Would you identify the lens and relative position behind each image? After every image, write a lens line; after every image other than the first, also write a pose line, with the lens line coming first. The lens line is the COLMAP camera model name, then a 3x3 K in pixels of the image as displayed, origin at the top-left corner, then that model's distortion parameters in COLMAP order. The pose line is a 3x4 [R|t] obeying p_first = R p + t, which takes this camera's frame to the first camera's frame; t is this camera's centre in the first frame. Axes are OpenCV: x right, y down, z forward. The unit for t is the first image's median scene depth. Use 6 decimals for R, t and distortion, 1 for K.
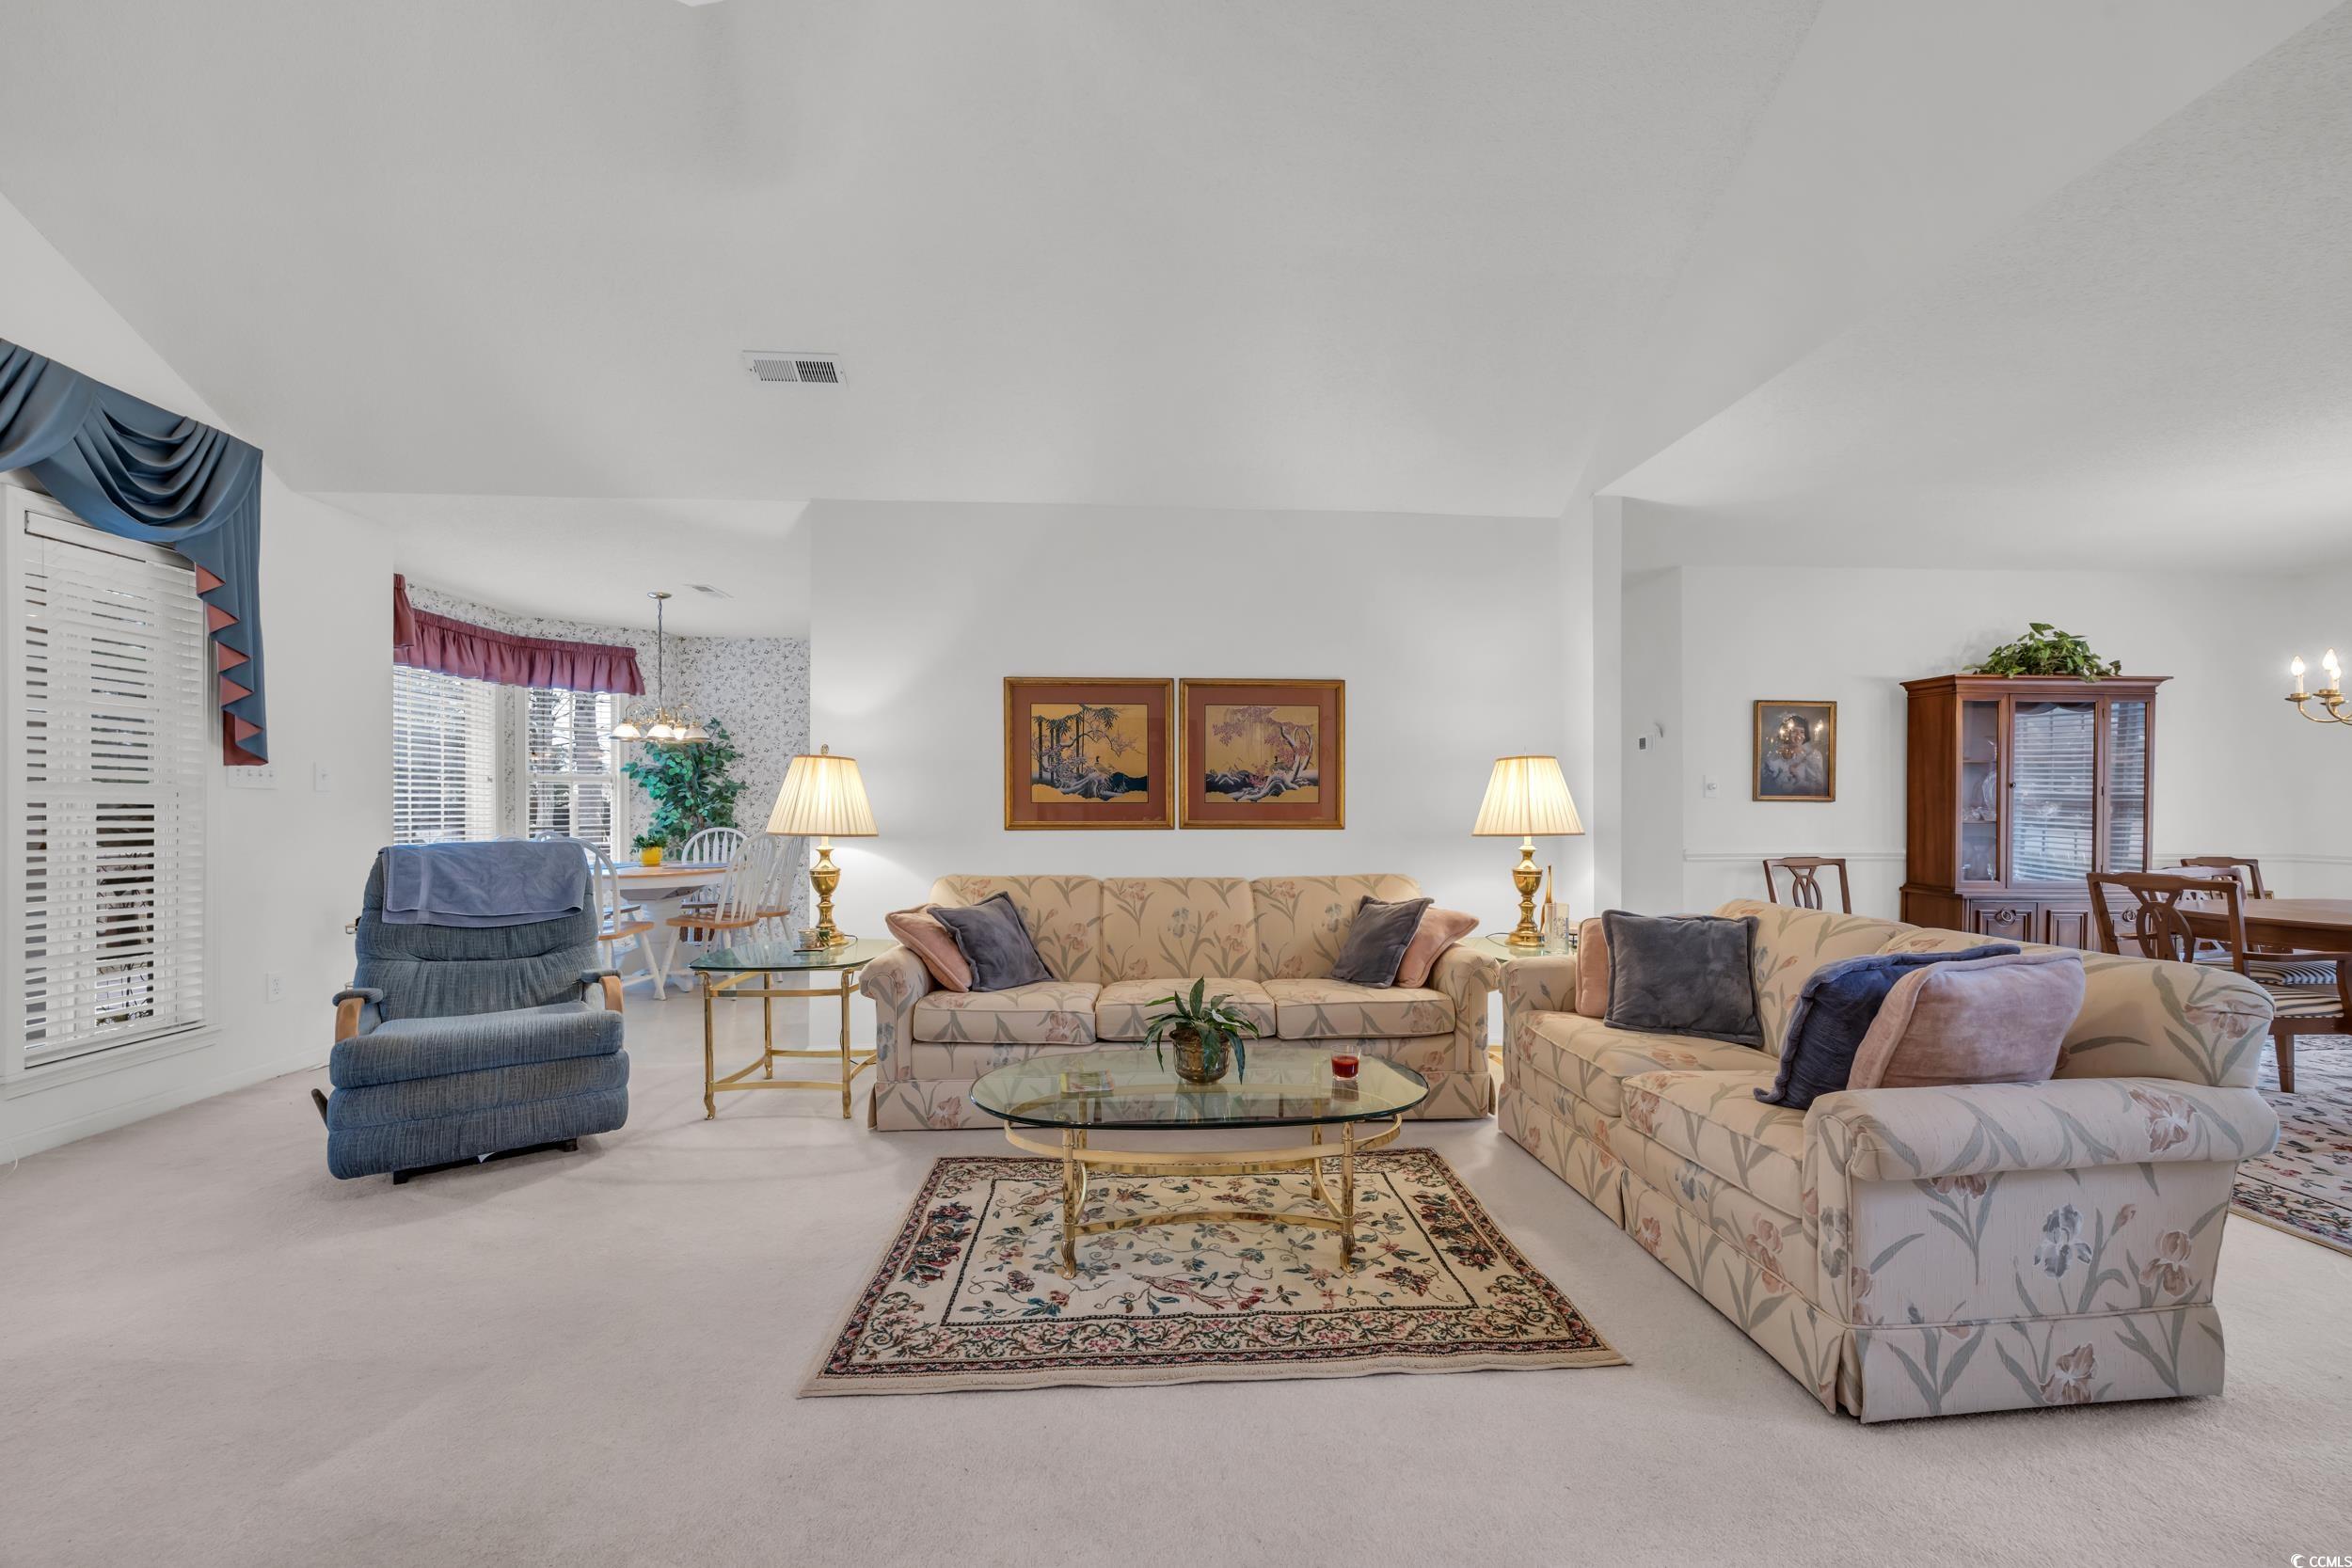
lens RADIAL K [[916.9, 0, 1203.4], [0, 916.9, 806.3], [0, 0, 1]] dist [-0.002565, 0.000333]
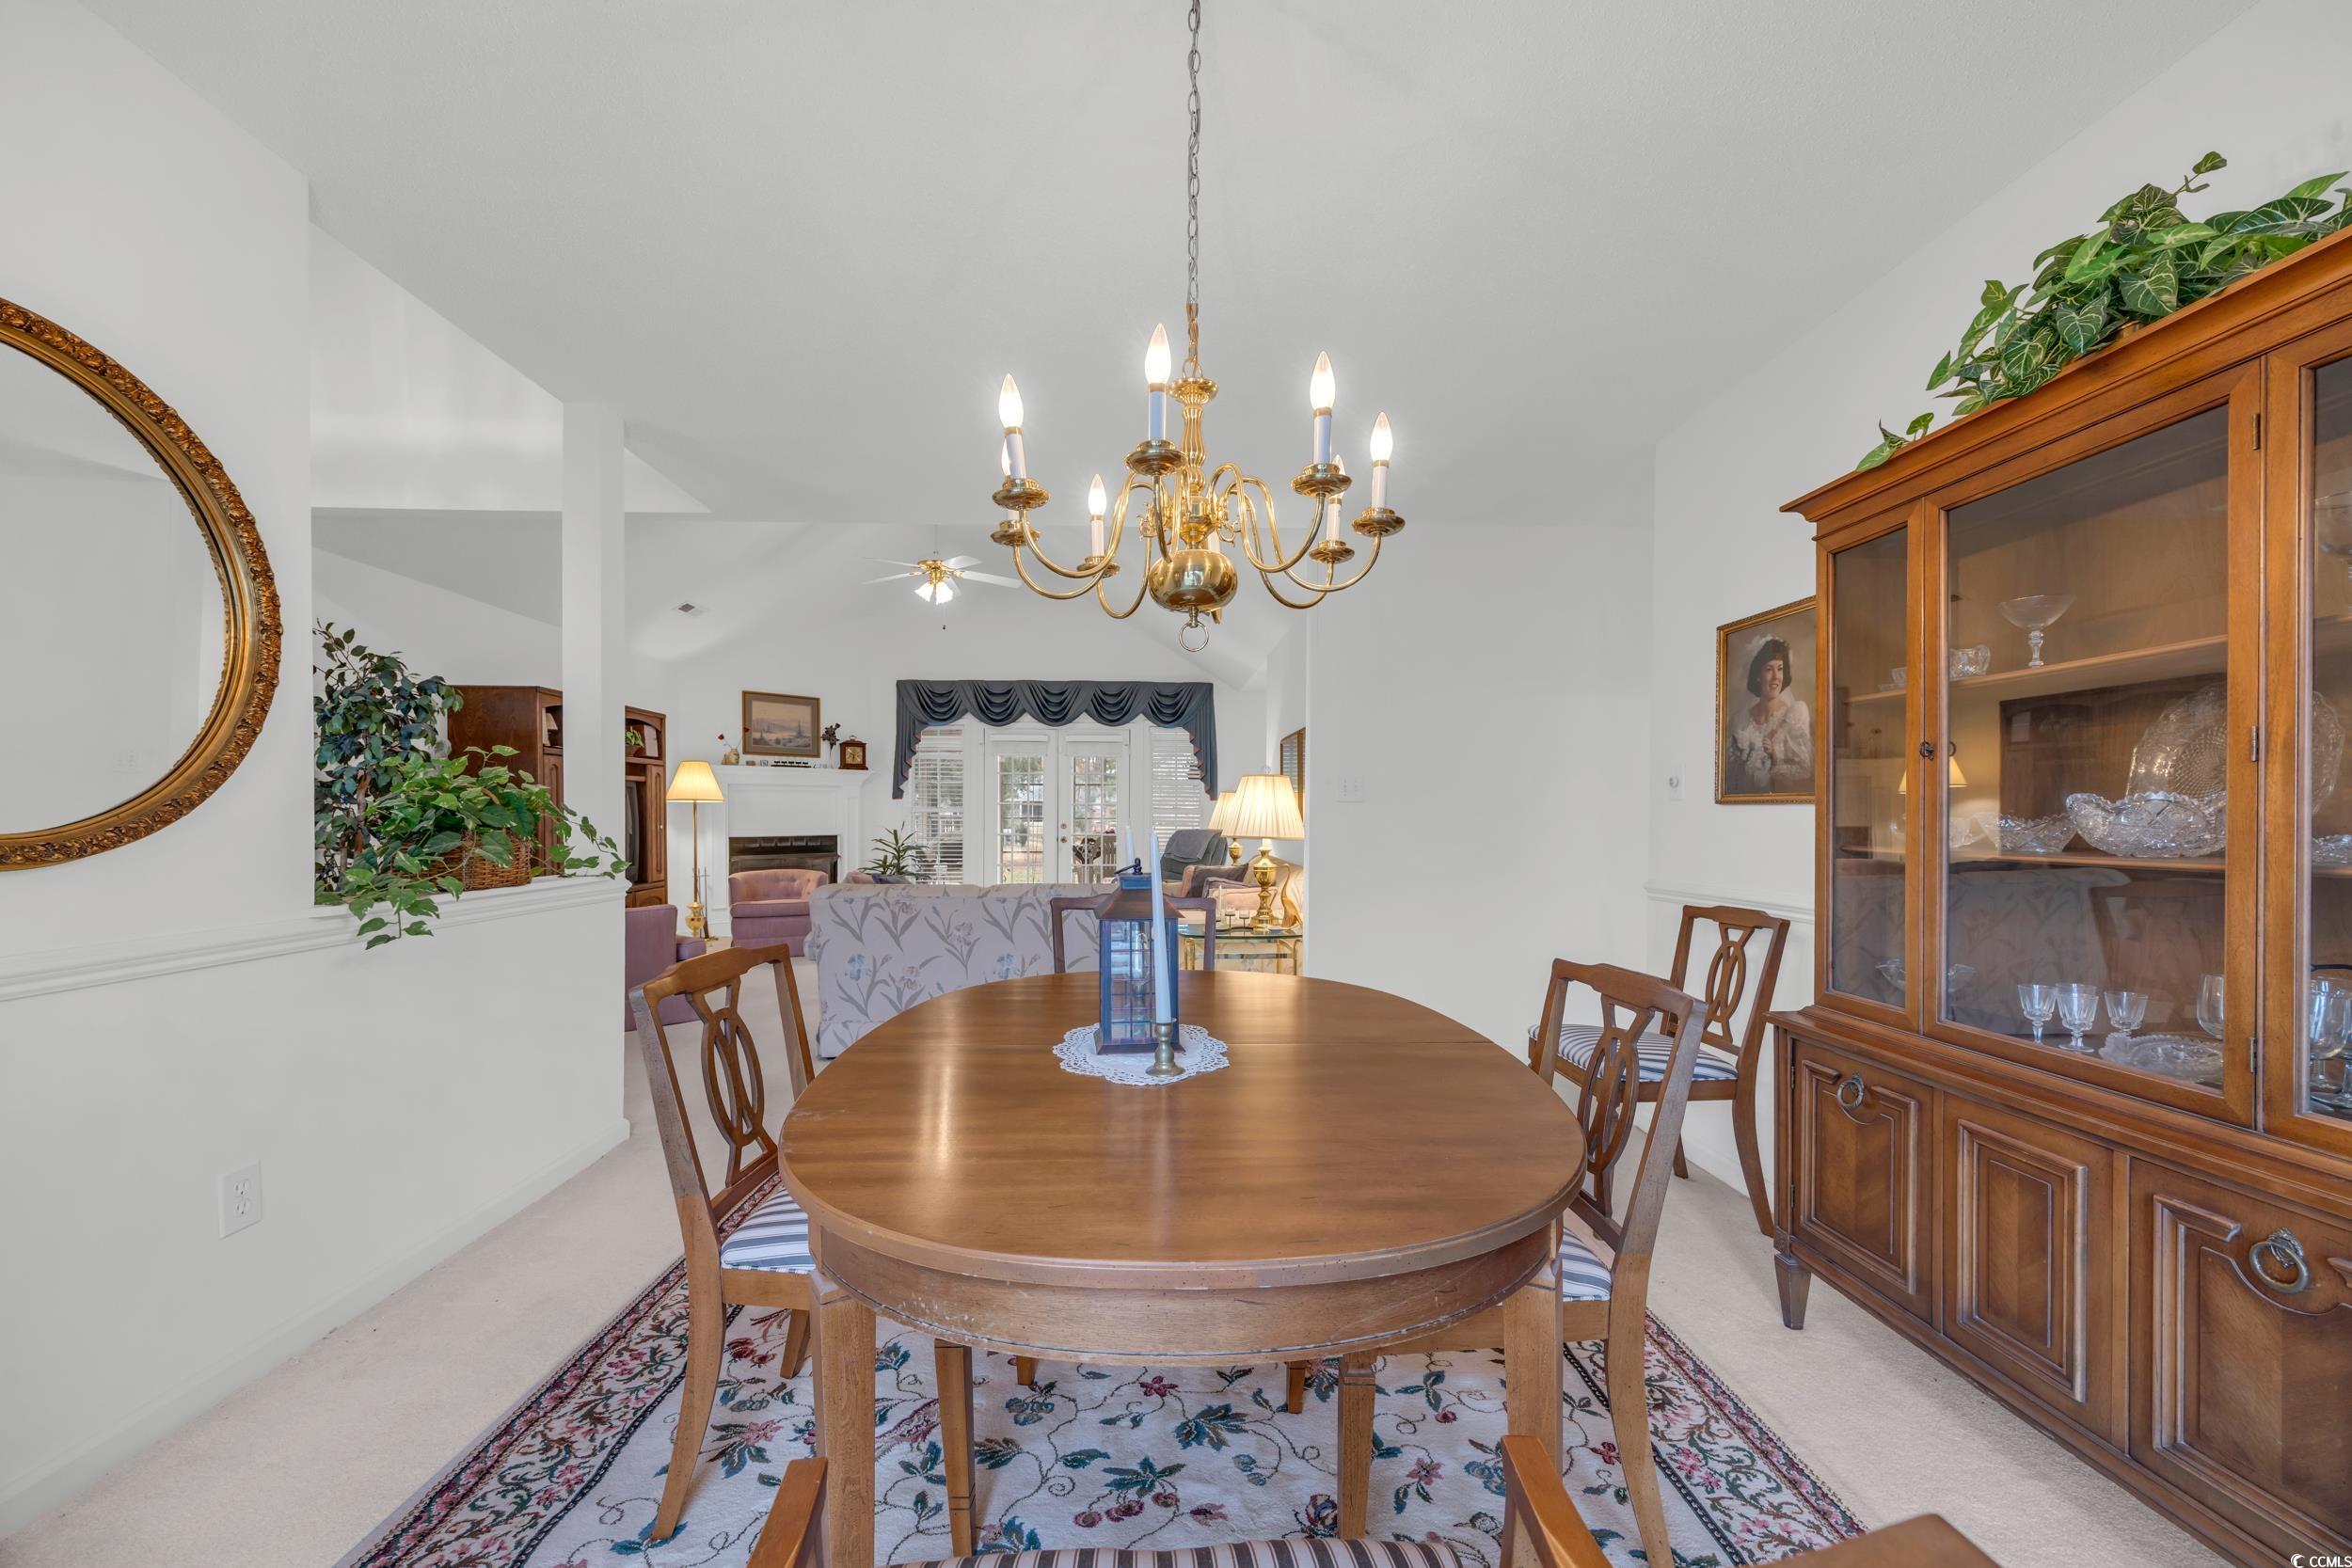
lens RADIAL K [[916.9, 0, 1182.1], [0, 916.9, 807.6], [0, 0, 1]] dist [-0.002565, 0.000333]
pose [[-0.020609, -0.008493, -0.999752, 1.763951], [-0.001241, 0.999963, -0.008469, 0.002897], [0.999787, 0.001066, -0.020619, 1.014477]]
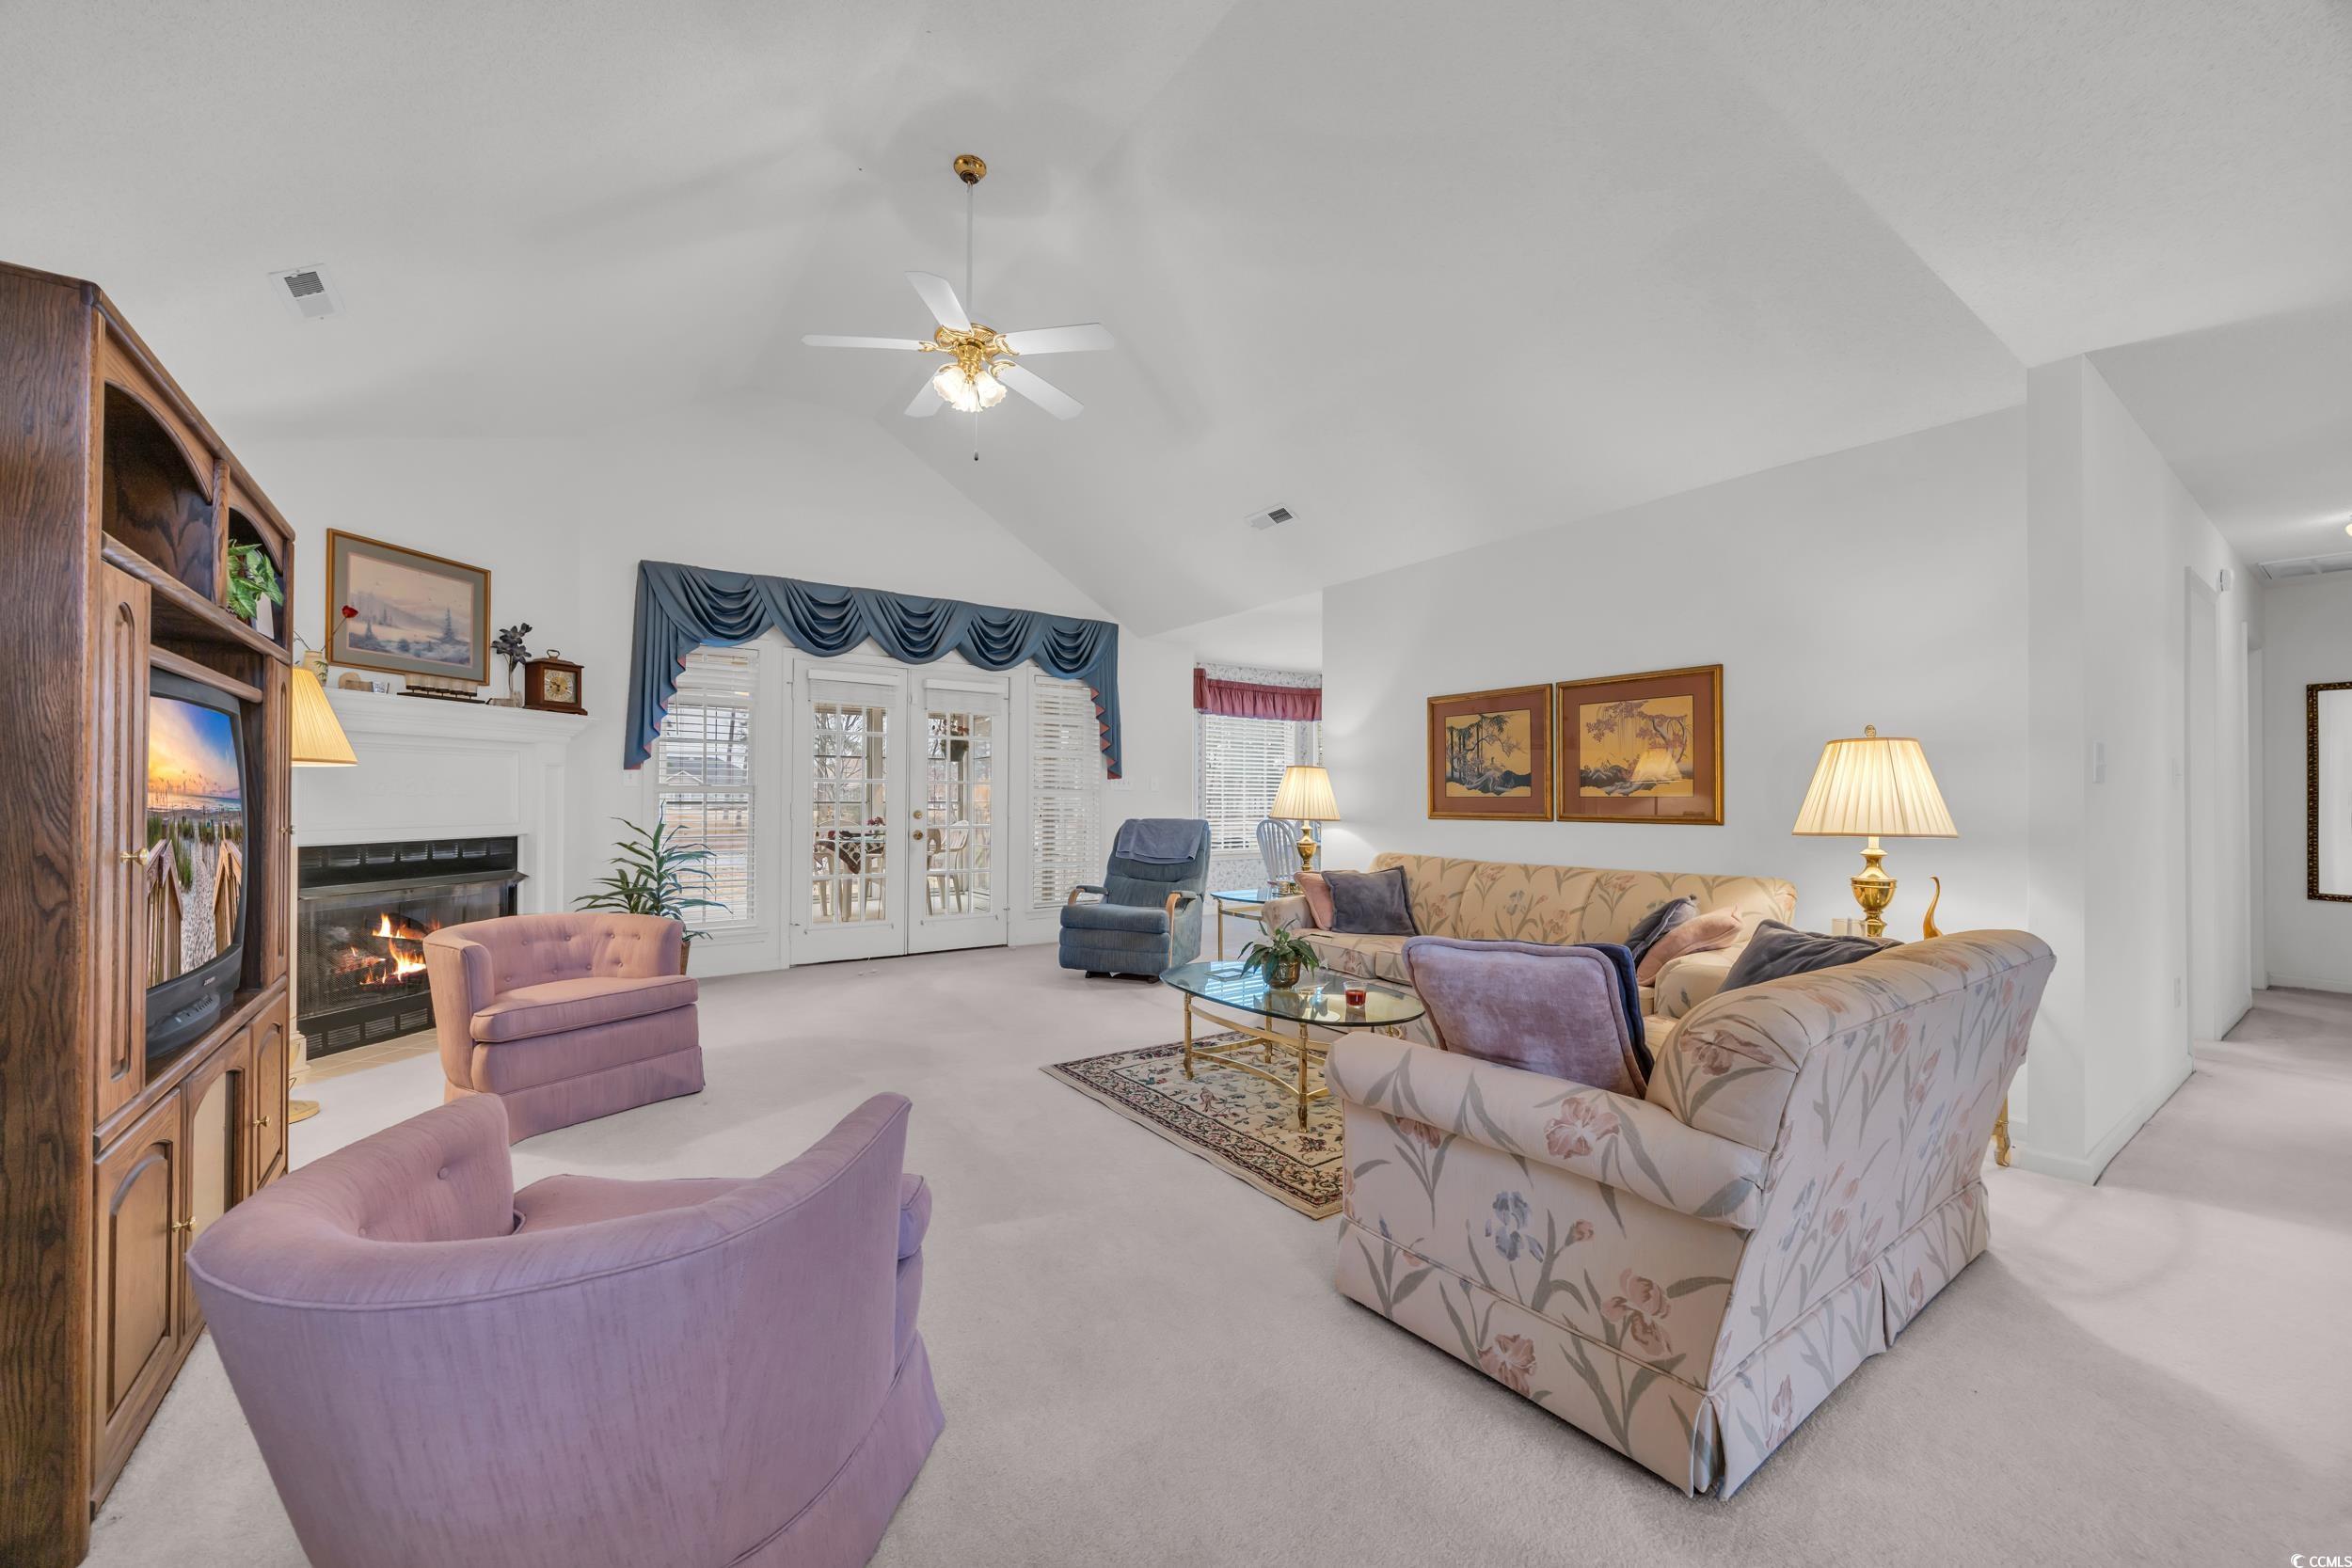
lens RADIAL K [[916.9, 0, 1199.9], [0, 916.9, 789.2], [0, 0, 1]] dist [-0.002565, 0.000333]
pose [[0.527597, -0.008406, -0.849453, 0.836040], [-0.003979, 0.999916, -0.012367, 0.002900], [0.849486, 0.009905, 0.527519, 0.085758]]
